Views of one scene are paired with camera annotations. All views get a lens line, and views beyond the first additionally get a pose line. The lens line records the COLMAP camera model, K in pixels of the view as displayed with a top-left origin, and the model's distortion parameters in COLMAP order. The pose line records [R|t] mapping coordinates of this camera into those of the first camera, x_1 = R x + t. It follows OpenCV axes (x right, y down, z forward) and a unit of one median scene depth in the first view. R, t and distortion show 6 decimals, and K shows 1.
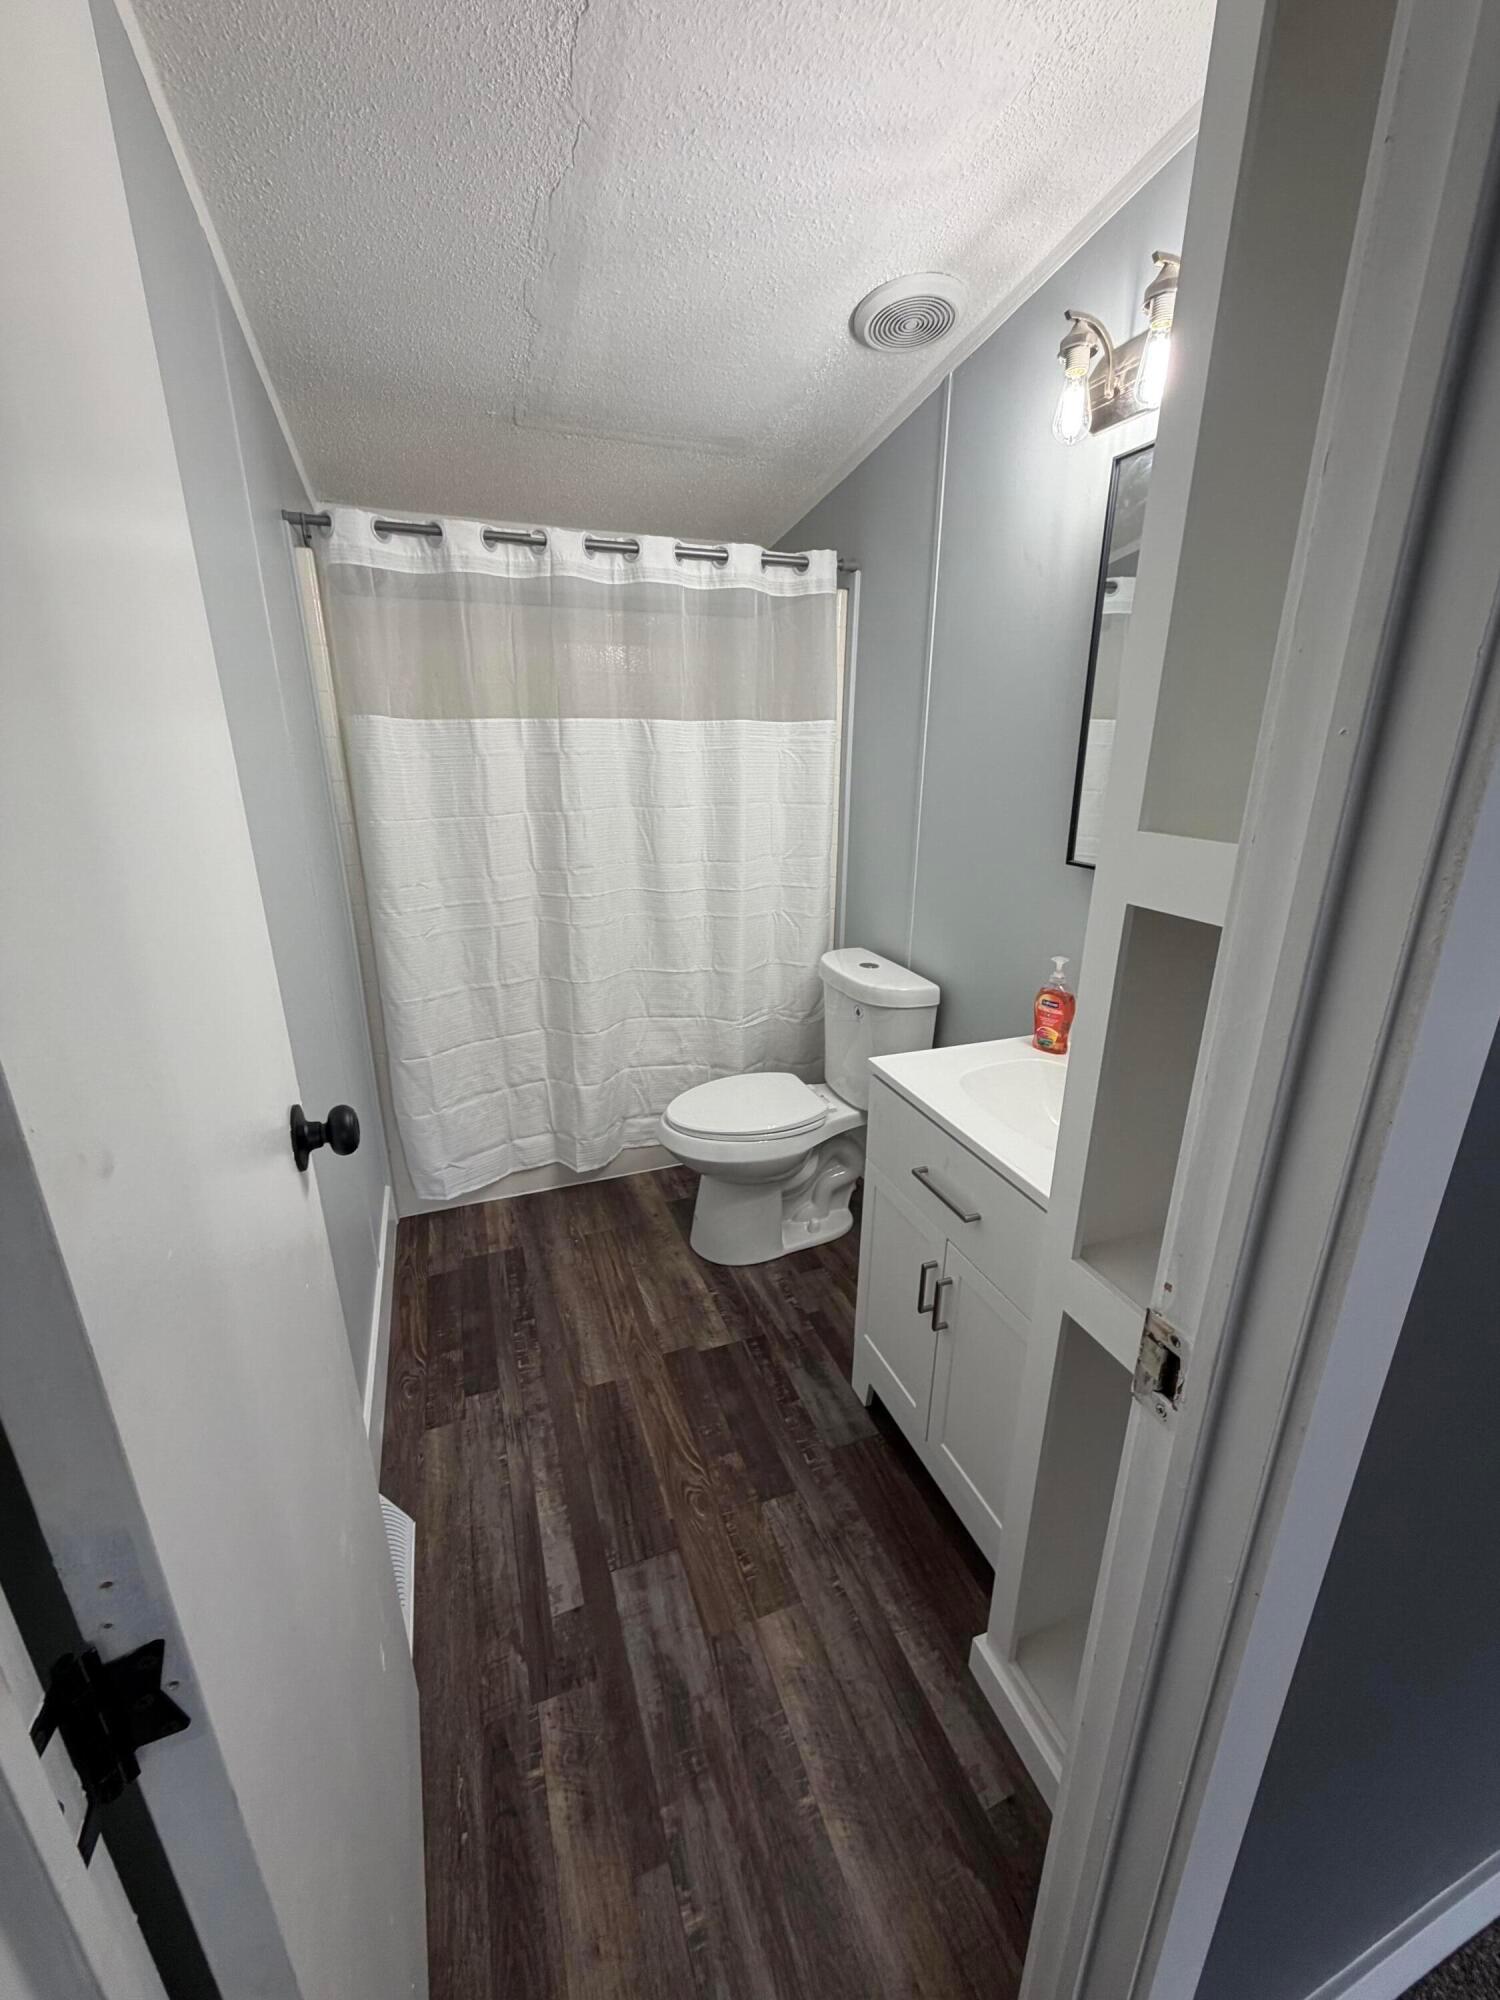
lens RADIAL K [[804.3, 0, 757.5], [0, 804.3, 1002.9], [0, 0, 1]] dist [-0.000500, 0.000282]
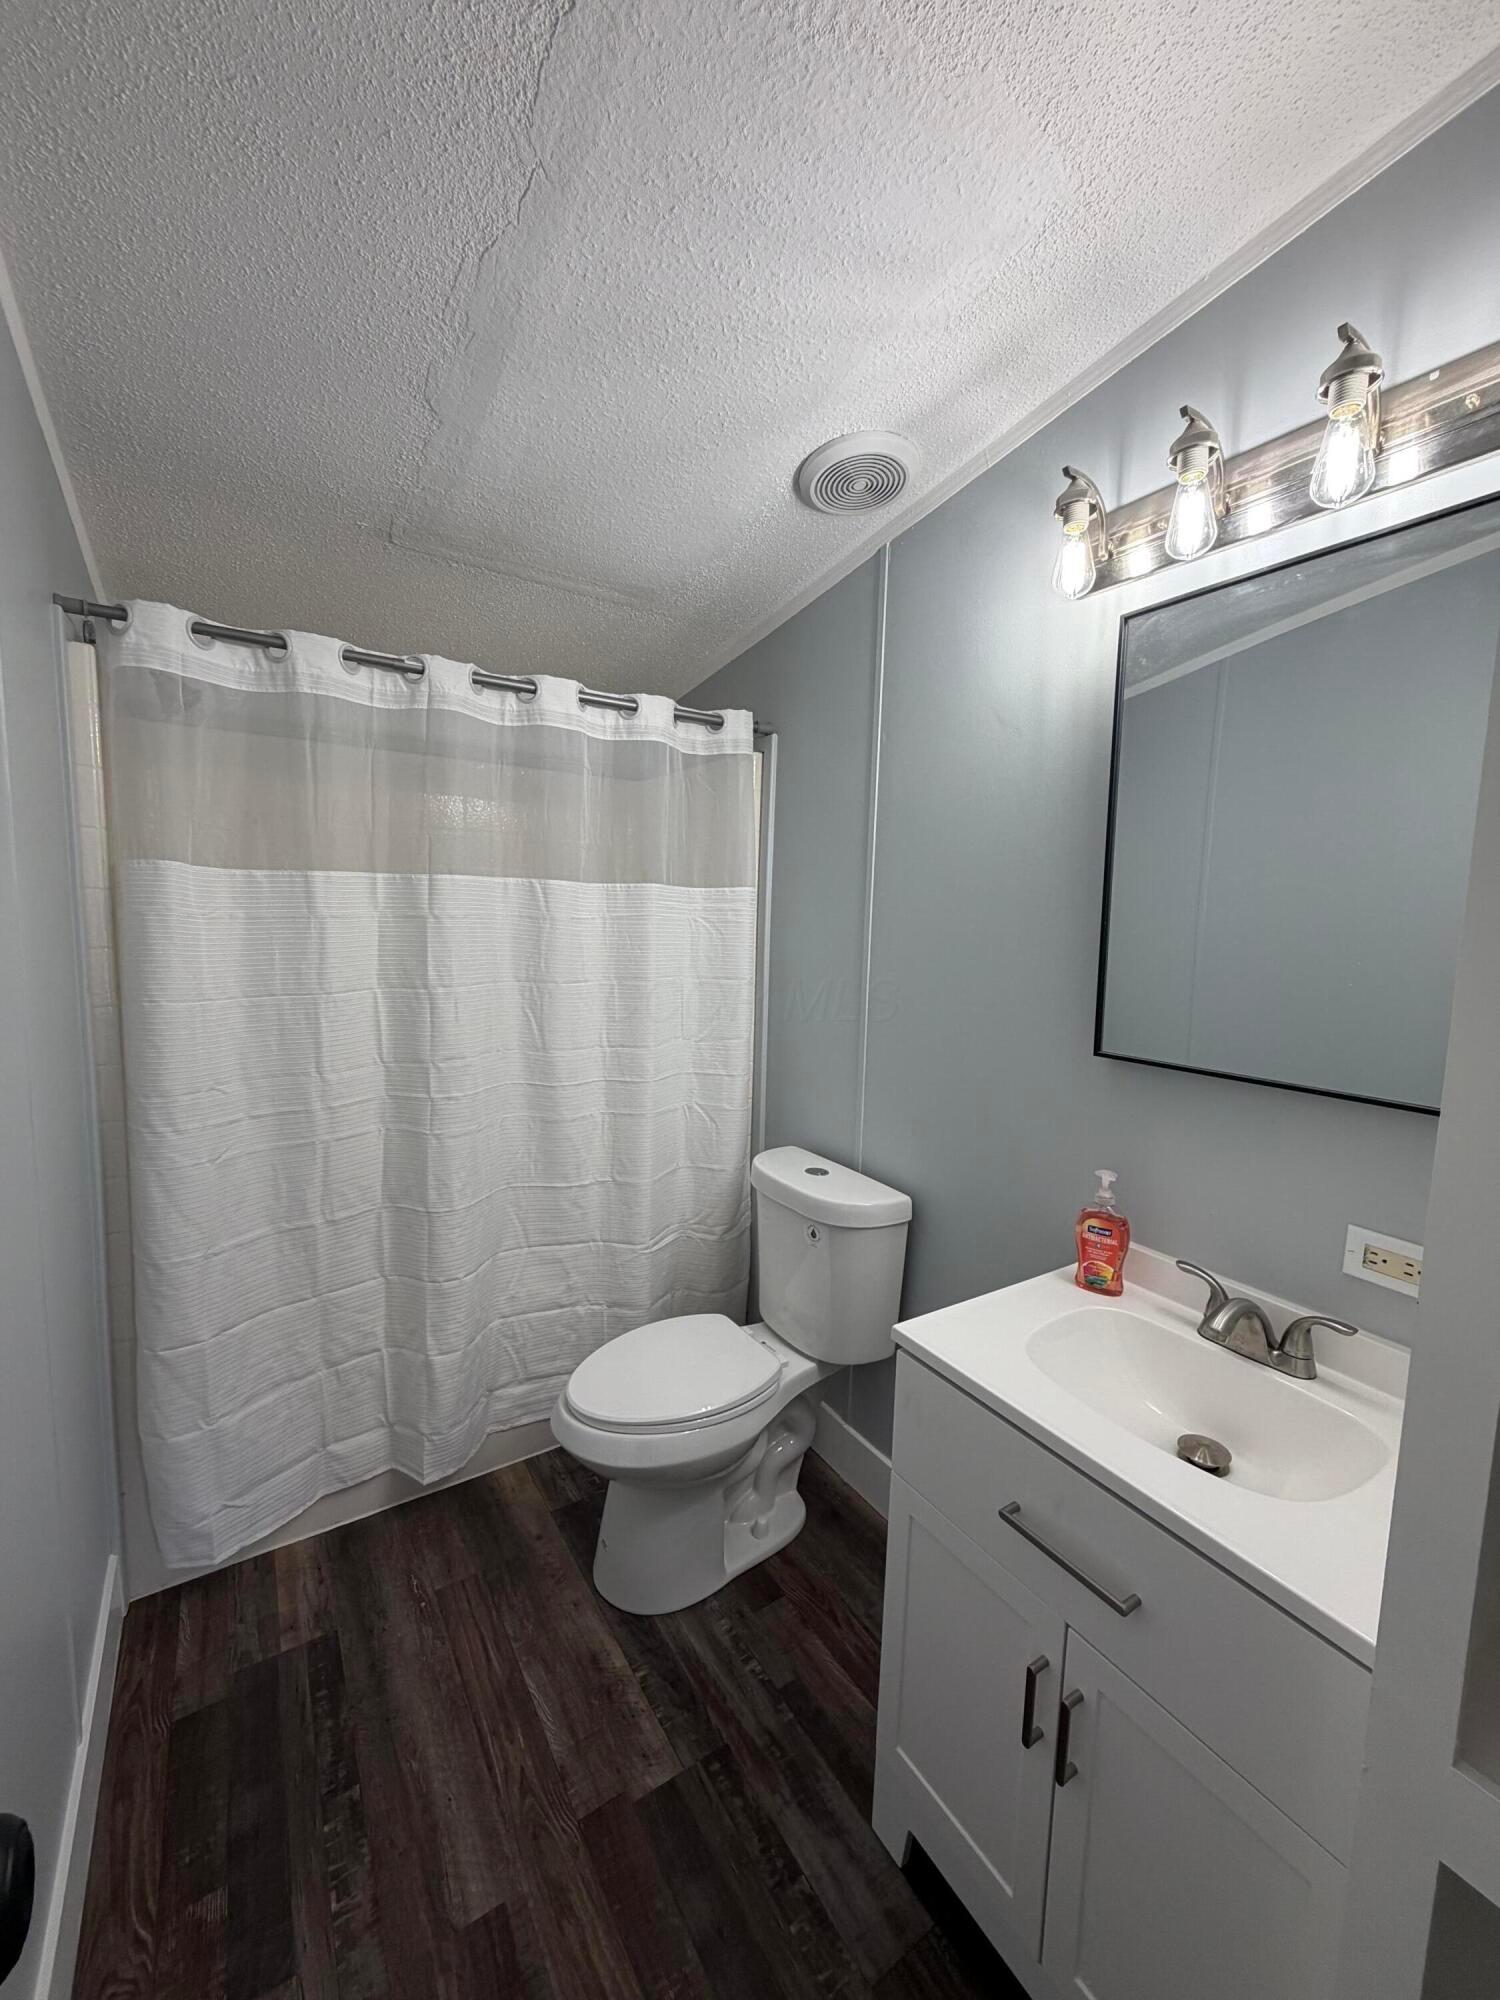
lens RADIAL K [[794.6, 0, 750.0], [0, 794.6, 1000.0], [0, 0, 1]] dist [-0.000411, 0.000208]
pose [[0.976804, -0.001884, 0.214125, -0.105520], [0.045839, 0.978620, -0.200501, -0.060781], [-0.209169, 0.205666, 0.956007, 0.210208]]
